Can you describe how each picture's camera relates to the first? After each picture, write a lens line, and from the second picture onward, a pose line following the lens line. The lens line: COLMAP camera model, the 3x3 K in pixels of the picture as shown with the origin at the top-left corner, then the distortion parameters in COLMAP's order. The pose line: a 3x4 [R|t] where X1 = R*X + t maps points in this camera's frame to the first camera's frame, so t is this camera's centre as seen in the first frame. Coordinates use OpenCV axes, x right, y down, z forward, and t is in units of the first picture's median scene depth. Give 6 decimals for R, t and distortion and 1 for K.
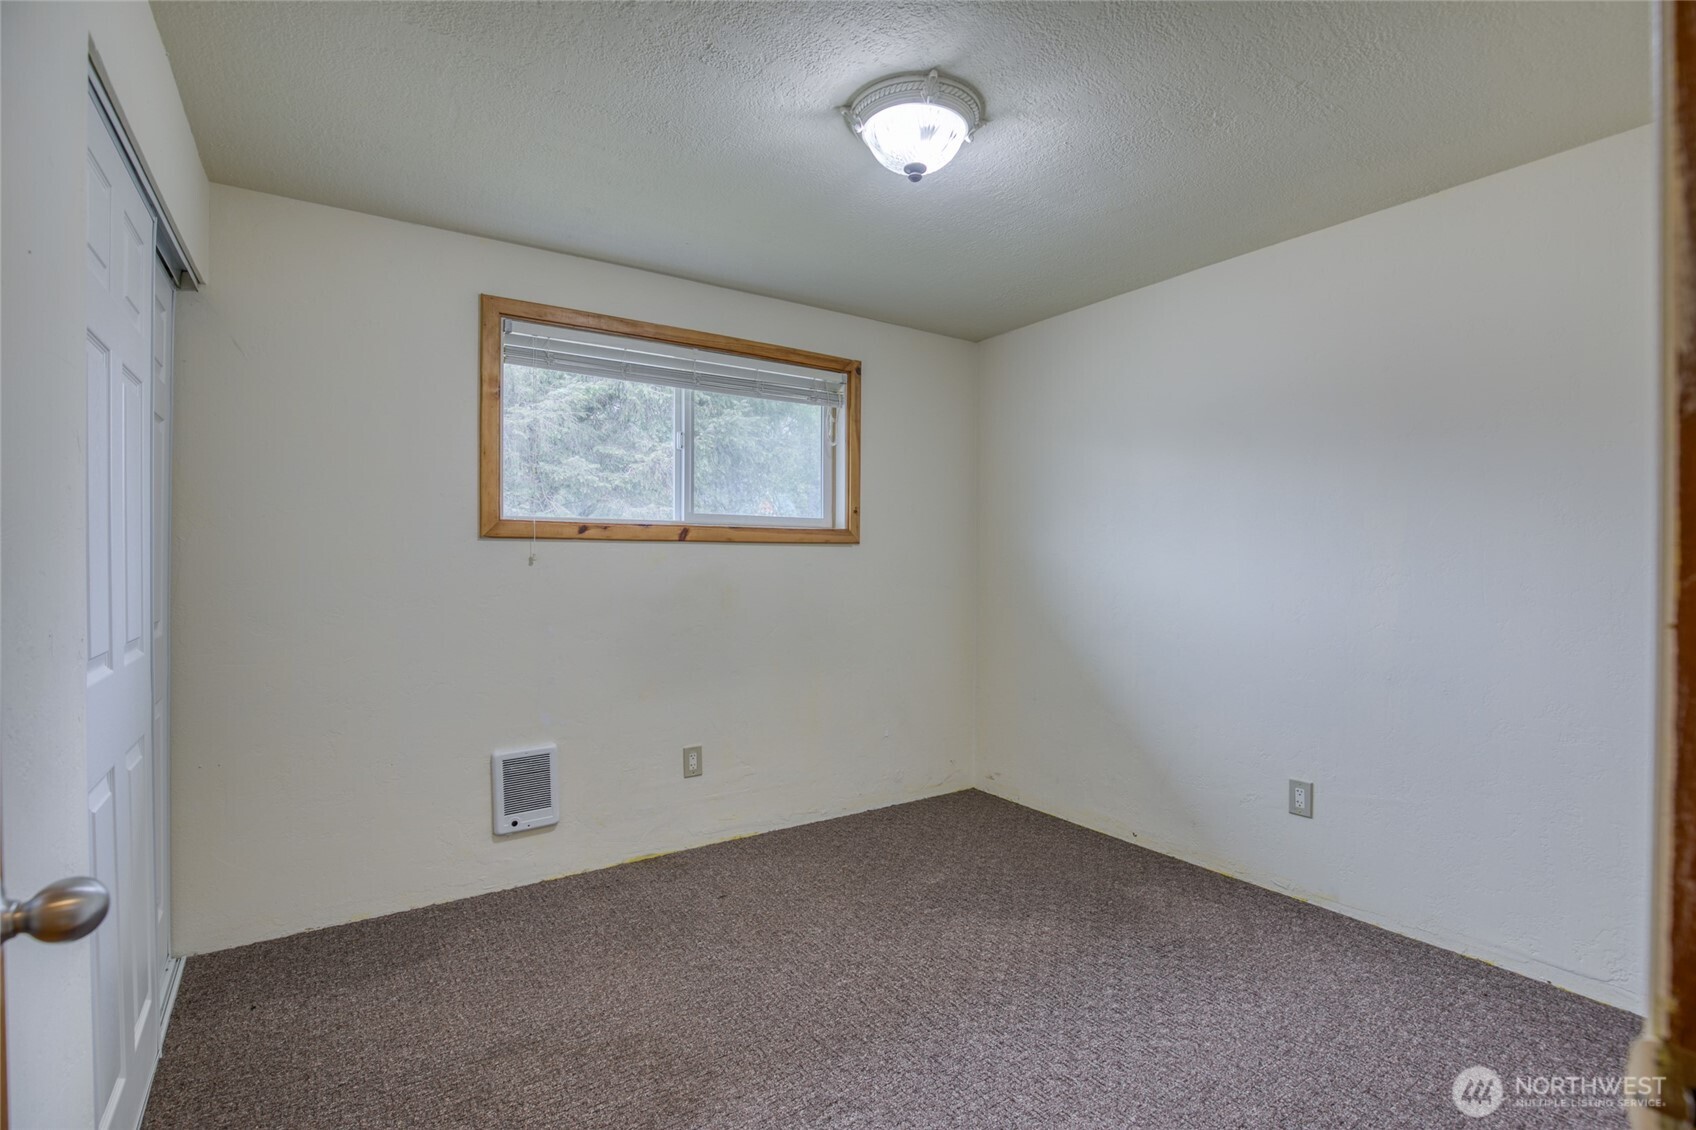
lens RADIAL K [[811.4, 0, 859.5], [0, 811.4, 565.8], [0, 0, 1]] dist [-0.037149, 0.008913]
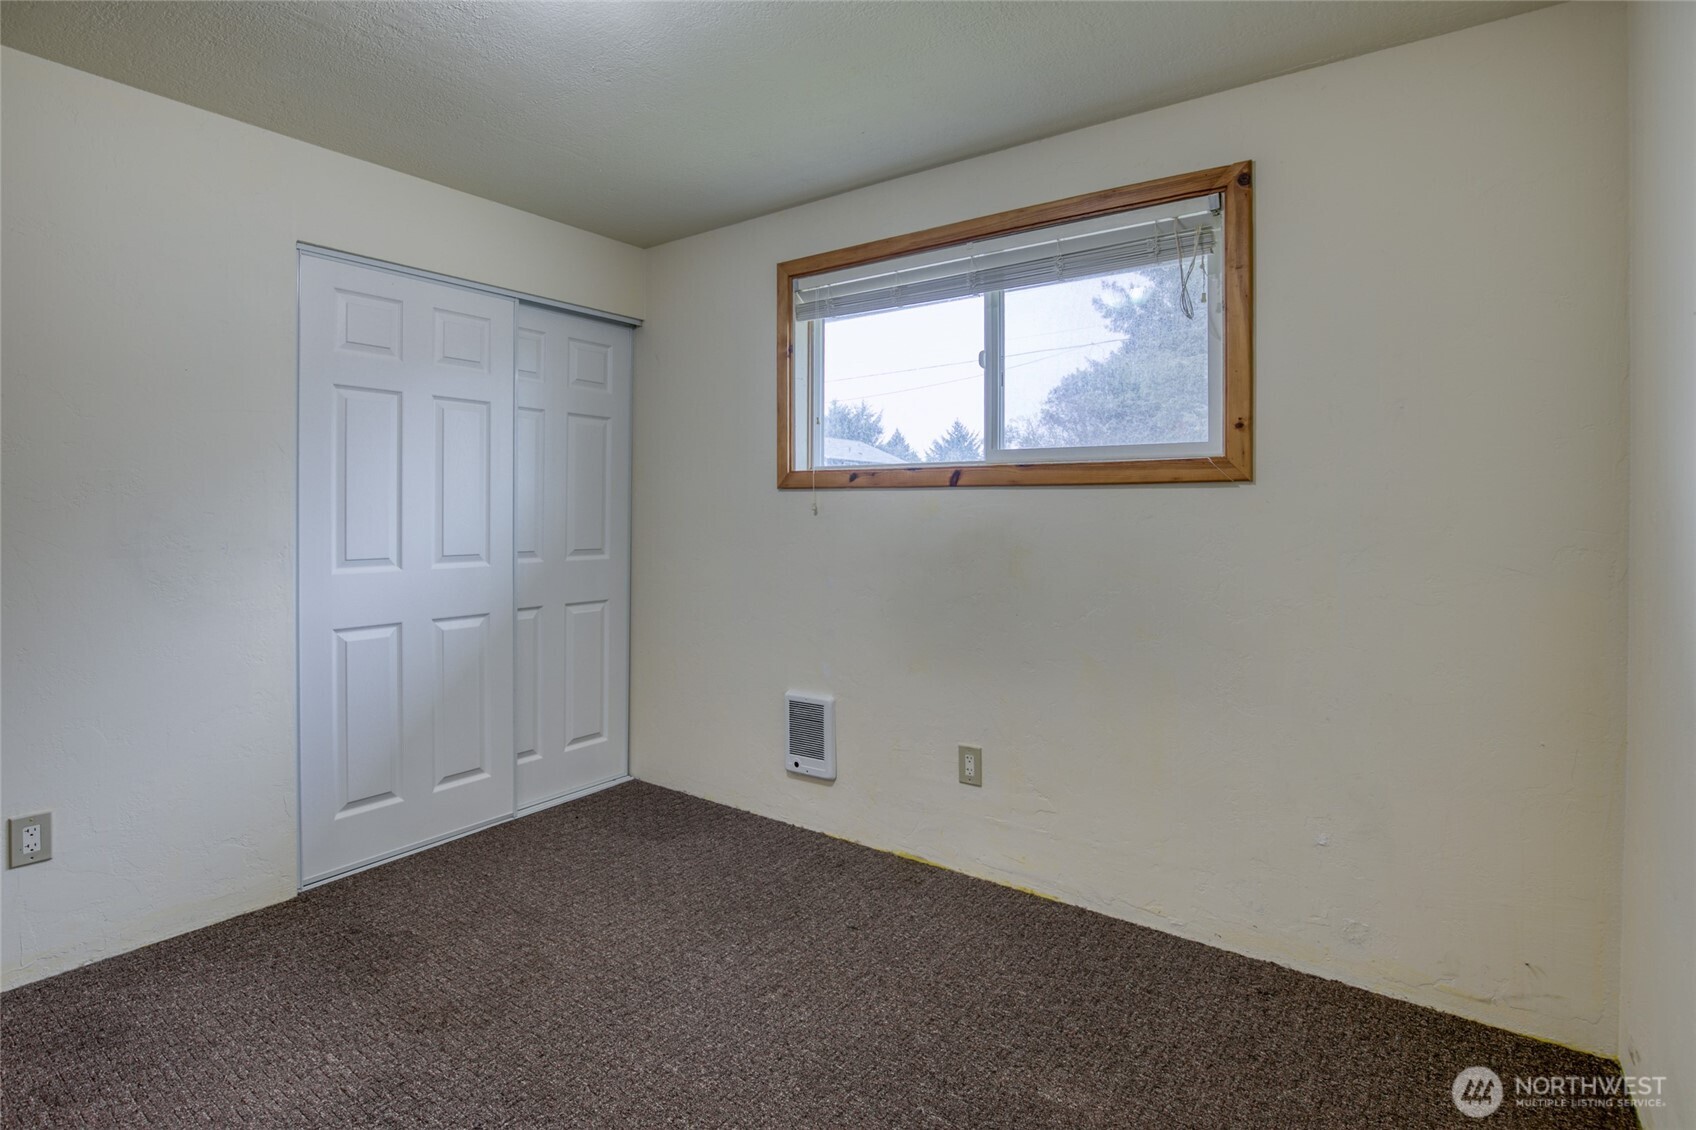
lens RADIAL K [[831.2, 0, 846.1], [0, 831.2, 514.0], [0, 0, 1]] dist [-0.026760, 0.000607]
pose [[0.310960, 0.003086, -0.950418, 0.559815], [-0.012466, 0.999922, -0.000832, -0.001128], [0.950341, 0.012107, 0.310974, 0.673094]]
